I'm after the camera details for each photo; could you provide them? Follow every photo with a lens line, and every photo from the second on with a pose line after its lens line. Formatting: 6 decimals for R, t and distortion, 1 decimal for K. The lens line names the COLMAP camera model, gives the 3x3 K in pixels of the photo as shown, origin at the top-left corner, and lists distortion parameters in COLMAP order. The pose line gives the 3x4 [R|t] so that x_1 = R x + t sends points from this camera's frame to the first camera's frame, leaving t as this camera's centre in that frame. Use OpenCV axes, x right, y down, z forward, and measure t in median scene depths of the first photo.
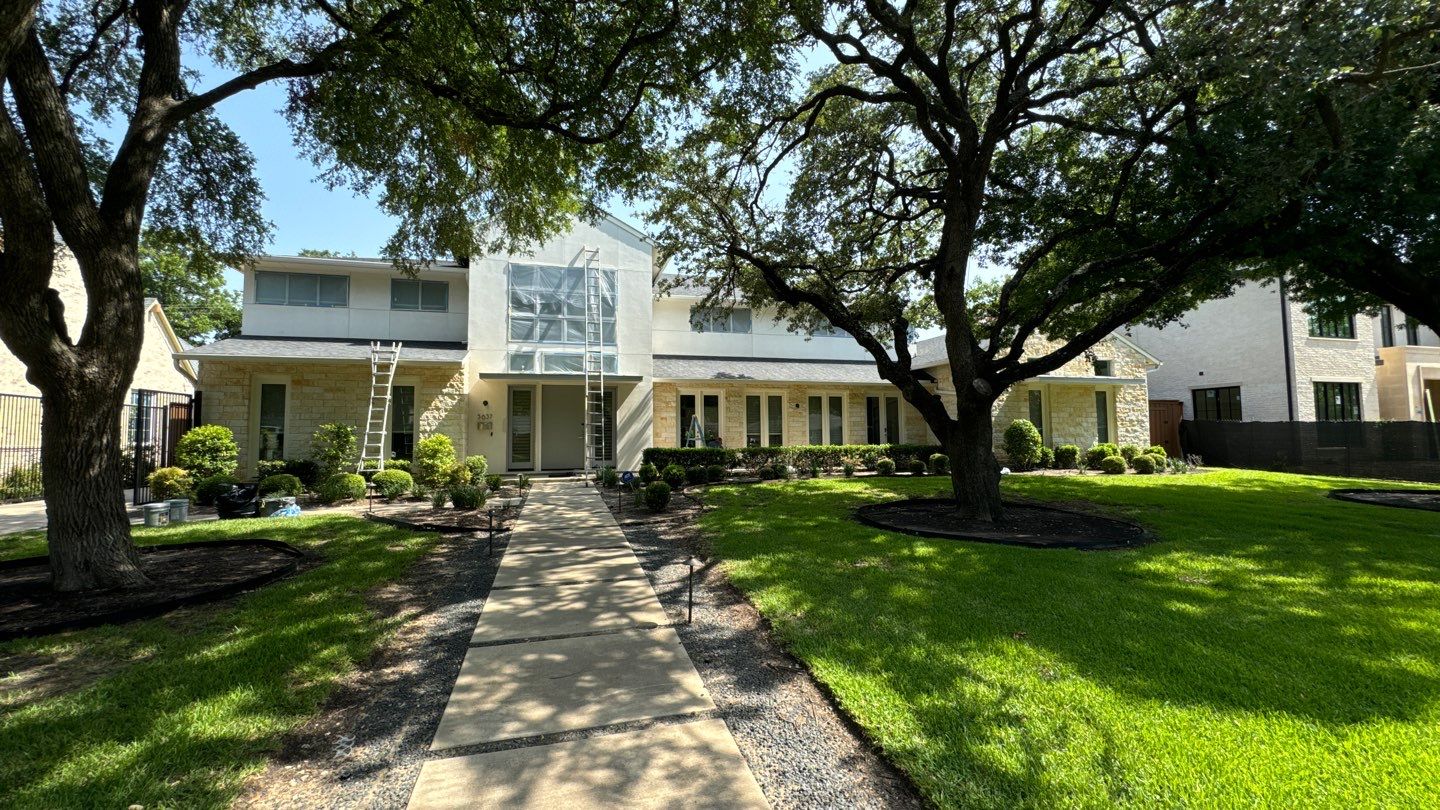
lens RADIAL K [[569.8, 0, 720.0], [0, 569.8, 405.0], [0, 0, 1]] dist [-0.002297, -0.000252]
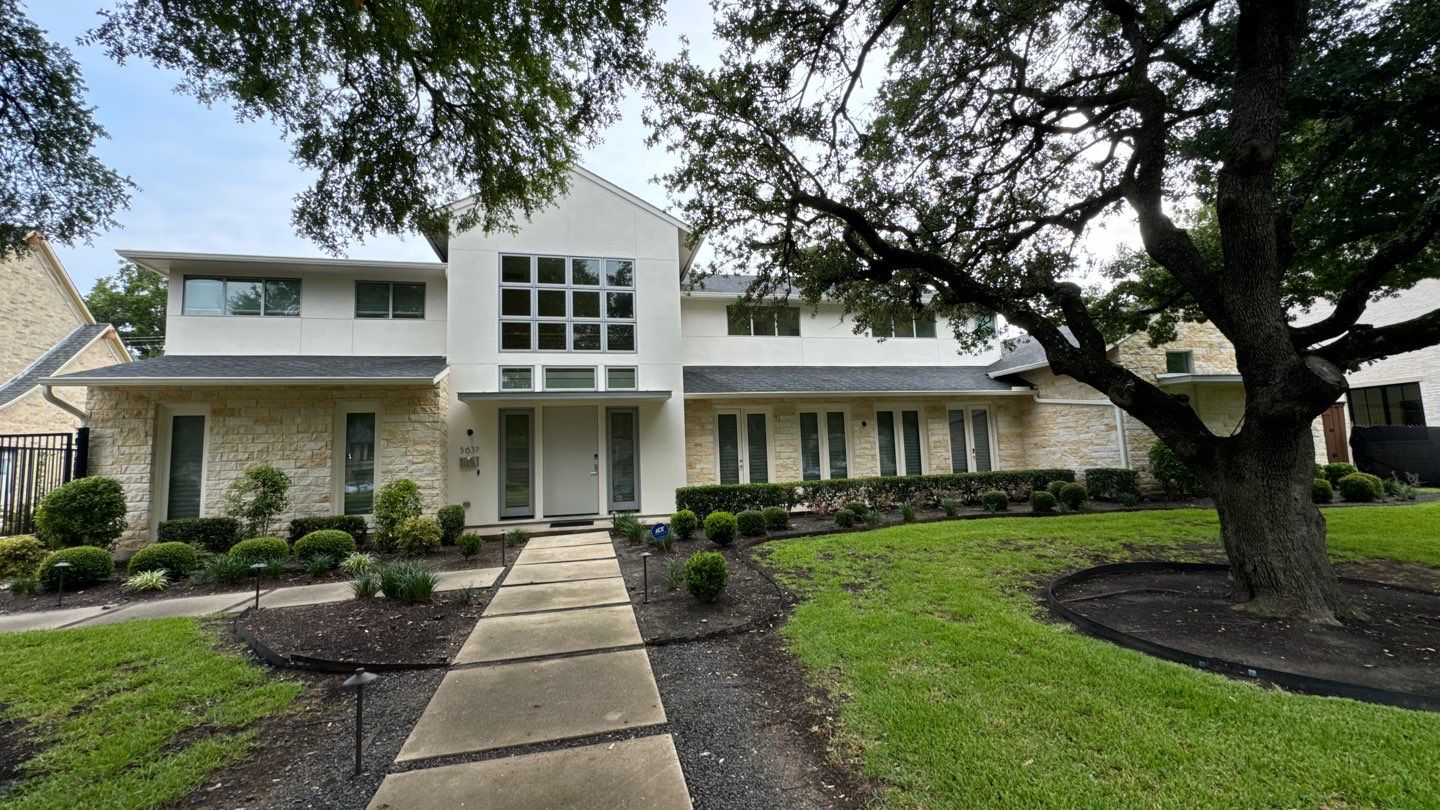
lens RADIAL K [[569.8, 0, 720.0], [0, 569.8, 405.0], [0, 0, 1]] dist [-0.002297, -0.000252]
pose [[0.998578, -0.030331, -0.043834, -0.066775], [0.028814, 0.998978, -0.034829, -0.006869], [0.044846, 0.033516, 0.998432, 0.429247]]
